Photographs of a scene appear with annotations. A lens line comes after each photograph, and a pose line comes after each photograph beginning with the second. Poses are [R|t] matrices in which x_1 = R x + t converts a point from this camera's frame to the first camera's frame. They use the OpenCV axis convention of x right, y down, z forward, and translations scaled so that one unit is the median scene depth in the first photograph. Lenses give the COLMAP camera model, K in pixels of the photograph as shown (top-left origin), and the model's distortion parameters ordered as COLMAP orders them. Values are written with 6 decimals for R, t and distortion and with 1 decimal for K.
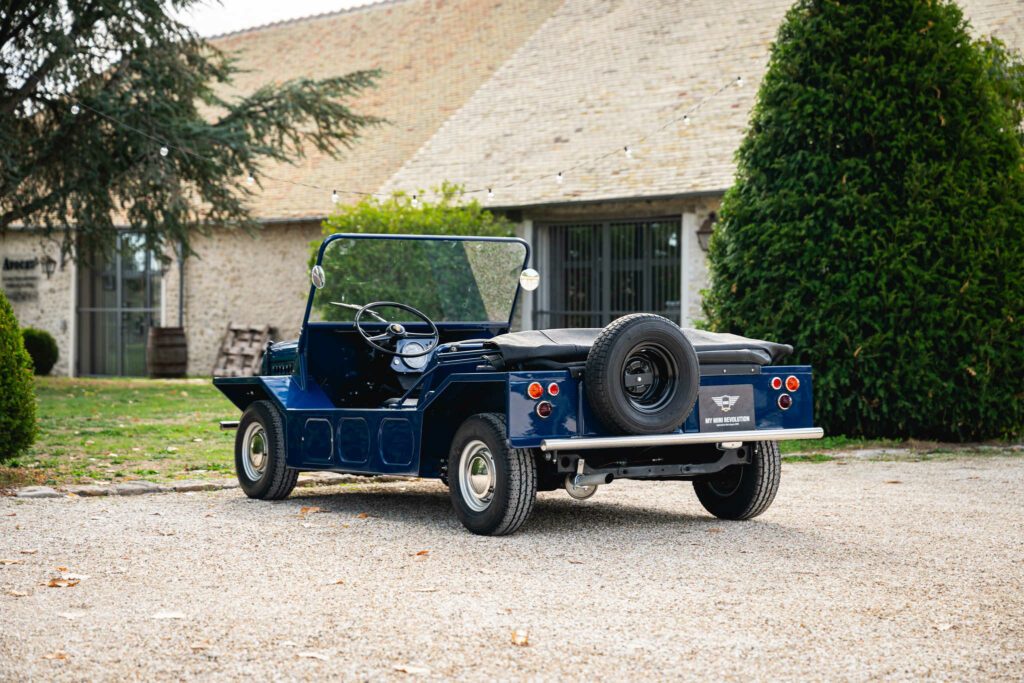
lens RADIAL K [[2123.3, 0, 512.0], [0, 2123.3, 341.5], [0, 0, 1]] dist [-0.006795, 0.040476]
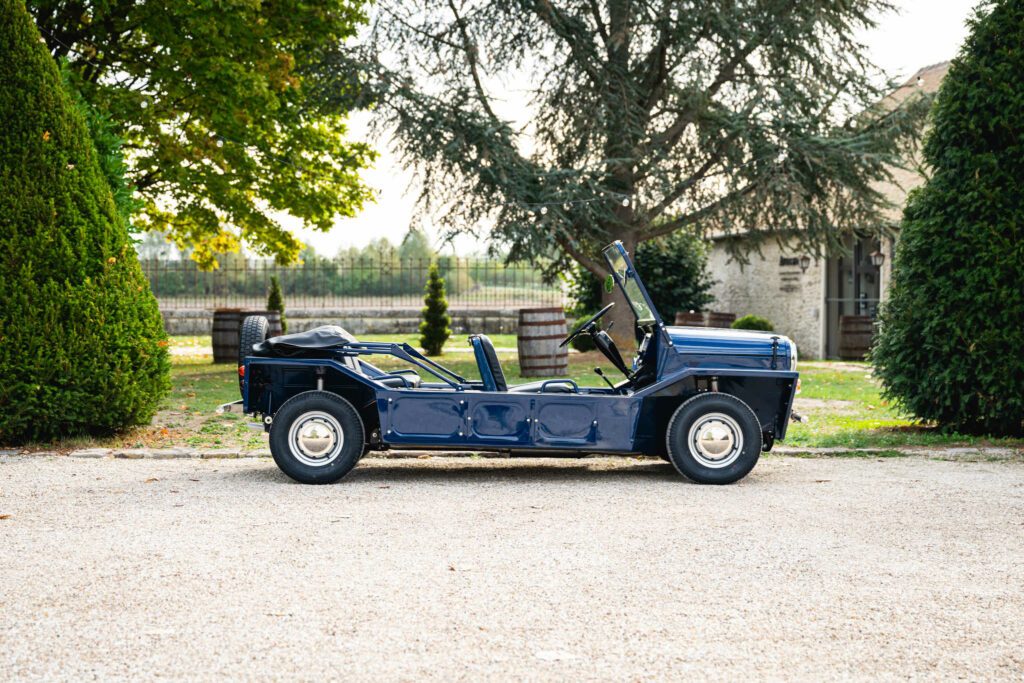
lens RADIAL K [[1833.0, 0, 527.2], [0, 1833.0, 298.2], [0, 0, 1]] dist [0.001587, -0.004696]
pose [[0.852481, -0.001013, -0.522757, 0.404140], [-0.006246, 0.999907, -0.012123, -0.006451], [0.522721, 0.013600, 0.852395, 0.151384]]
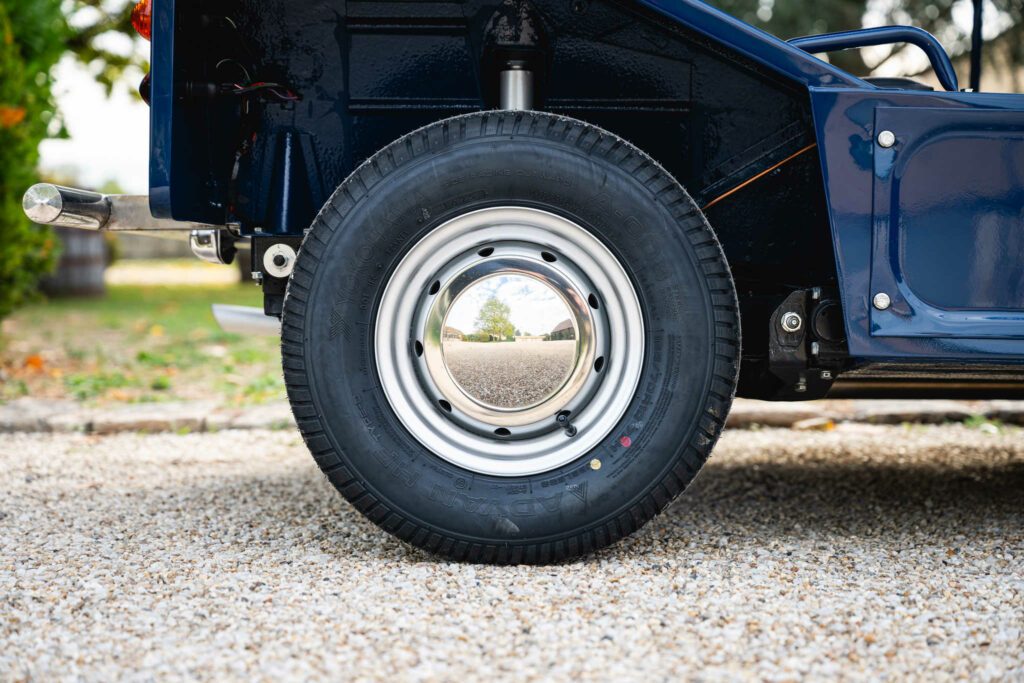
lens RADIAL K [[2368.6, 0, 489.2], [0, 2368.6, 342.7], [0, 0, 1]] dist [0.002319, 0.048730]
pose [[0.814478, 0.019598, -0.579863, 0.103749], [0.005008, 0.999155, 0.040804, 0.028337], [0.580173, -0.036138, 0.813691, 0.519857]]
